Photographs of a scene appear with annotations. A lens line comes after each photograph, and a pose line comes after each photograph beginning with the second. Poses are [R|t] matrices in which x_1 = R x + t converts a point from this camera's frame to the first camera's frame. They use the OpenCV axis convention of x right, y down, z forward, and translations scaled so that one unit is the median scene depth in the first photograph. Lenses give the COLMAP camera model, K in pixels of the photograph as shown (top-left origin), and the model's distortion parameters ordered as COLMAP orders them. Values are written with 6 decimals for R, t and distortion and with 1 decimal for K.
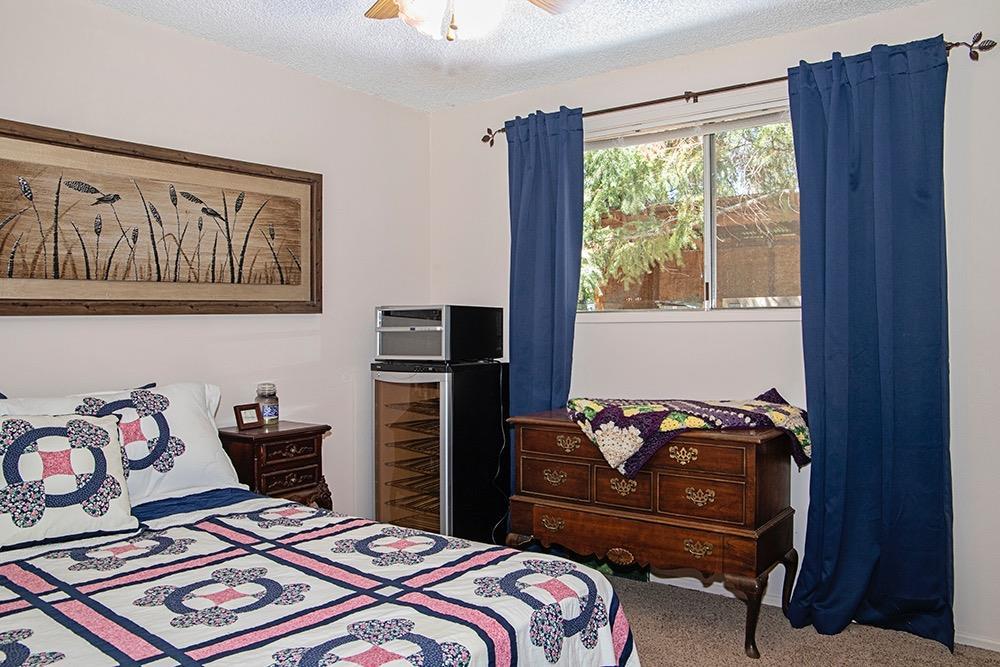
lens RADIAL K [[849.9, 0, 500.0], [0, 849.9, 333.5], [0, 0, 1]] dist [-0.096234, 0.147338]
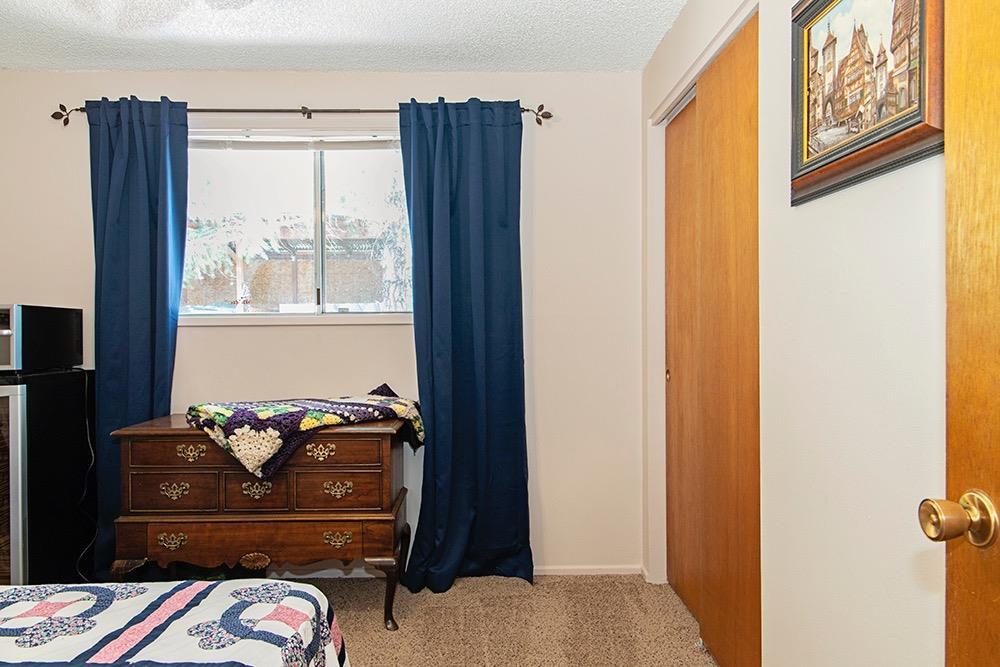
lens RADIAL K [[699.8, 0, 500.0], [0, 699.8, 333.5], [0, 0, 1]] dist [0.027613, -0.007517]
pose [[0.774621, -0.004305, 0.632412, -0.160831], [0.007274, 0.999971, -0.002102, 0.000554], [-0.632384, 0.006229, 0.774630, 0.180745]]
